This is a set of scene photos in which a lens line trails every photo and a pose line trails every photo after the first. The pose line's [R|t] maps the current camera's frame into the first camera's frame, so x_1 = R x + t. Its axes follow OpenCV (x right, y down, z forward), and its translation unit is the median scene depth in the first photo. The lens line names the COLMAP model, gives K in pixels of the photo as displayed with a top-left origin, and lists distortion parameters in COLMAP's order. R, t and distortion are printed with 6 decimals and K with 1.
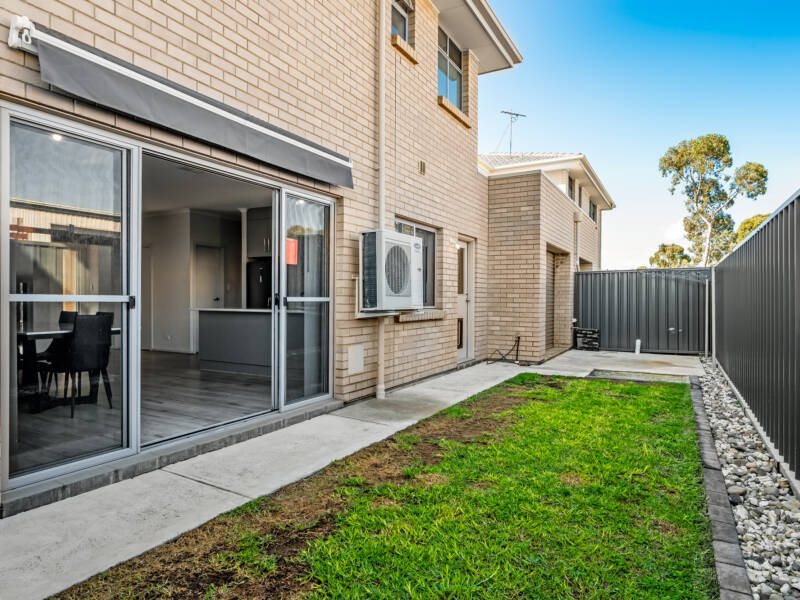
lens RADIAL K [[492.1, 0, 400.4], [0, 492.1, 309.7], [0, 0, 1]] dist [-0.000904, -0.000789]
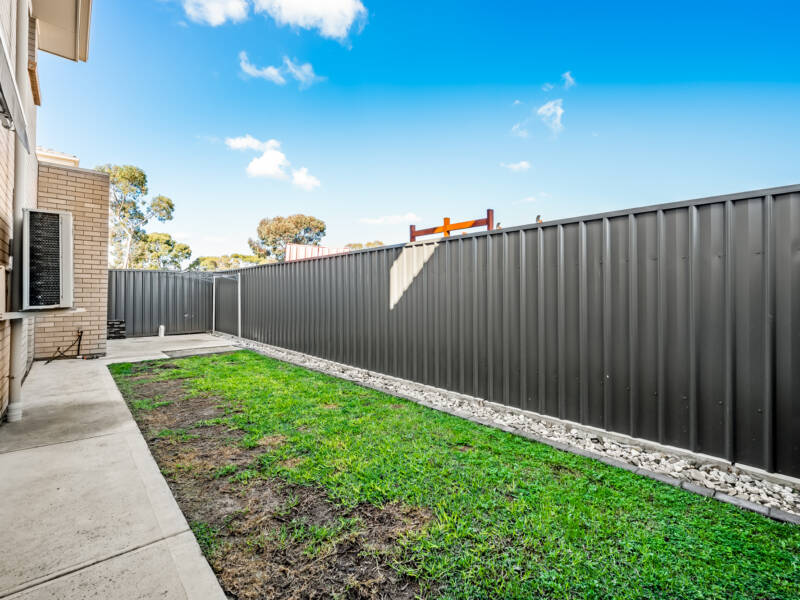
lens RADIAL K [[361.8, 0, 401.9], [0, 361.8, 294.7], [0, 0, 1]] dist [0.000994, 0.000084]
pose [[0.313323, -0.003926, 0.949639, -0.253558], [0.019942, 0.999798, -0.002447, -0.004724], [-0.949437, 0.019705, 0.313338, 0.144373]]
